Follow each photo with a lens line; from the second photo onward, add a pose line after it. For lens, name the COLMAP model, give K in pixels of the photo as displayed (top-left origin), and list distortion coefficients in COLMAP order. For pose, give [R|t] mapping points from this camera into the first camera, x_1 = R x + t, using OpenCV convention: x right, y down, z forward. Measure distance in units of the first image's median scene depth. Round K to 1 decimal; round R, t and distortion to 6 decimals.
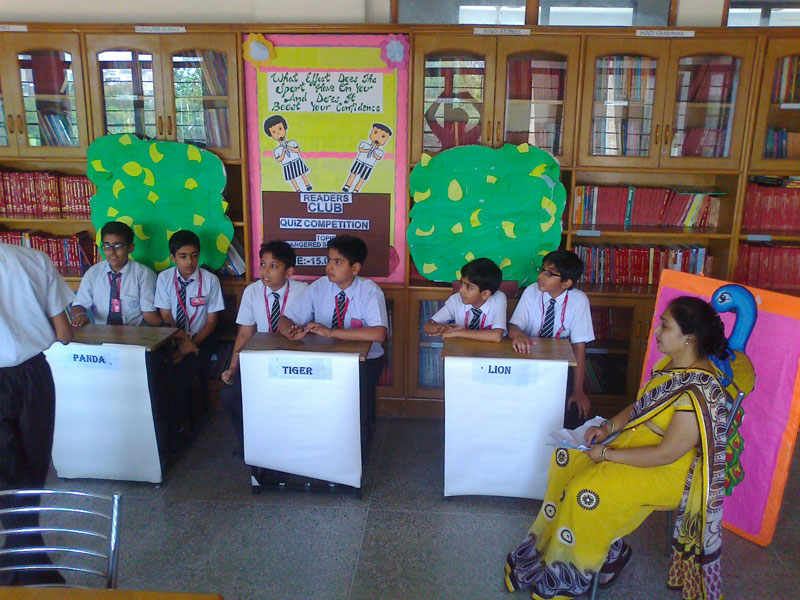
lens RADIAL K [[693.7, 0, 400.0], [0, 693.7, 300.0], [0, 0, 1]] dist [-0.060849, 0.050165]
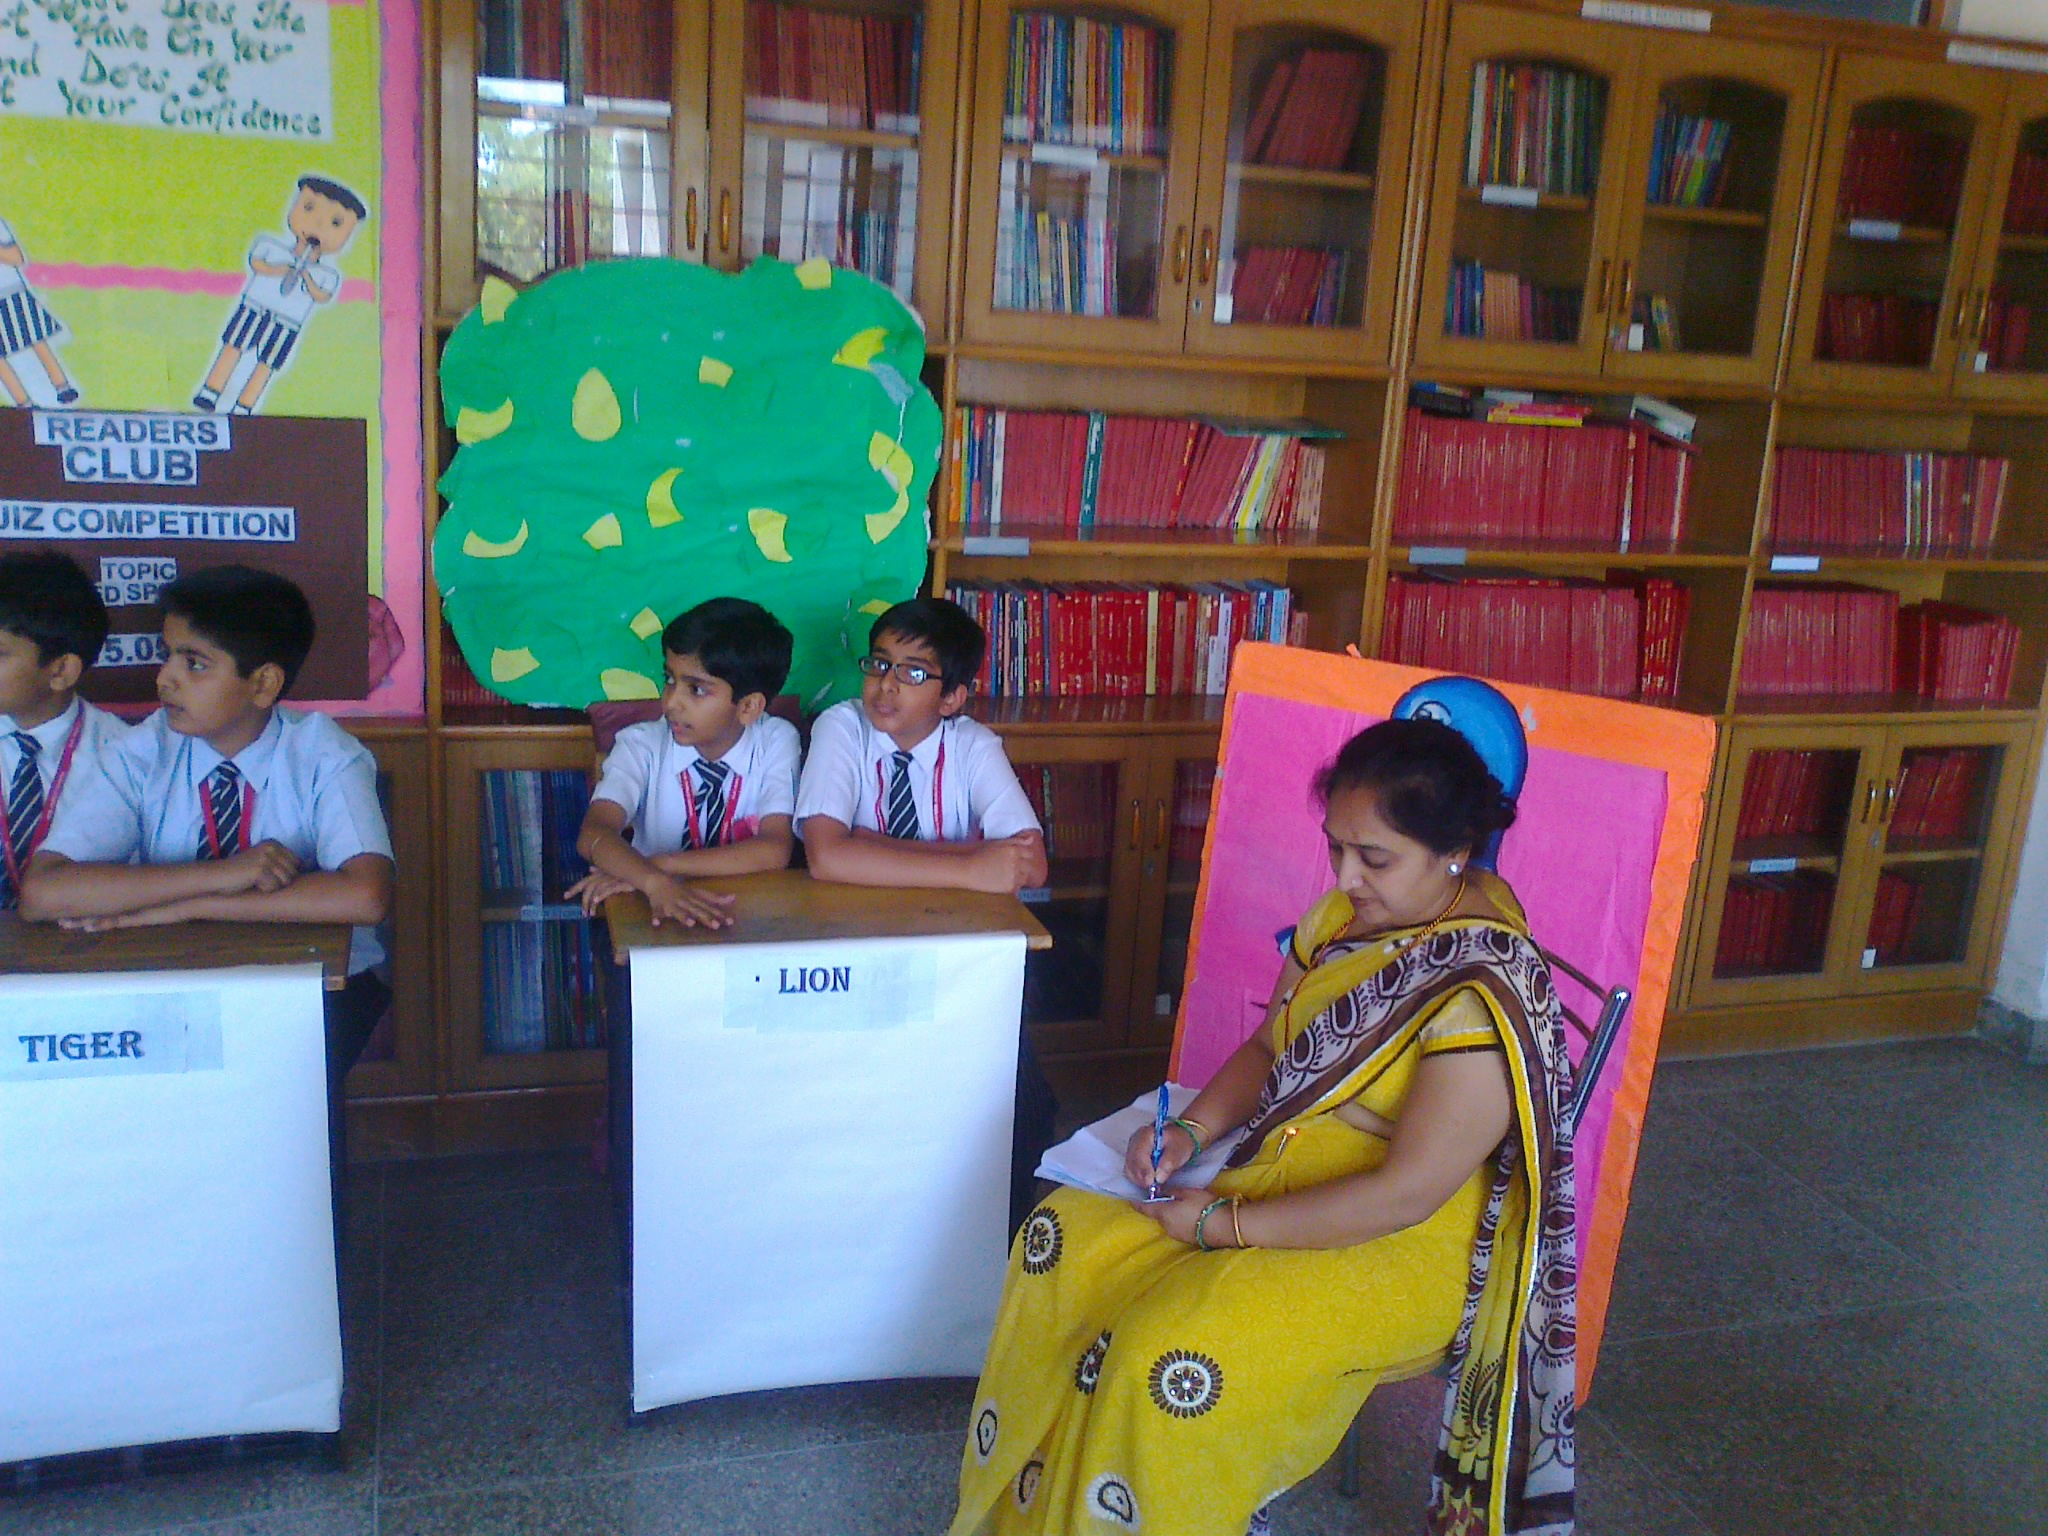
lens RADIAL K [[1799.2, 0, 988.8], [0, 1799.2, 791.7], [0, 0, 1]] dist [-0.067511, 0.079453]
pose [[0.929436, -0.052948, 0.365165, -0.055193], [0.051070, 0.998585, 0.014806, 0.009355], [-0.365433, 0.004888, 0.930825, 0.190740]]
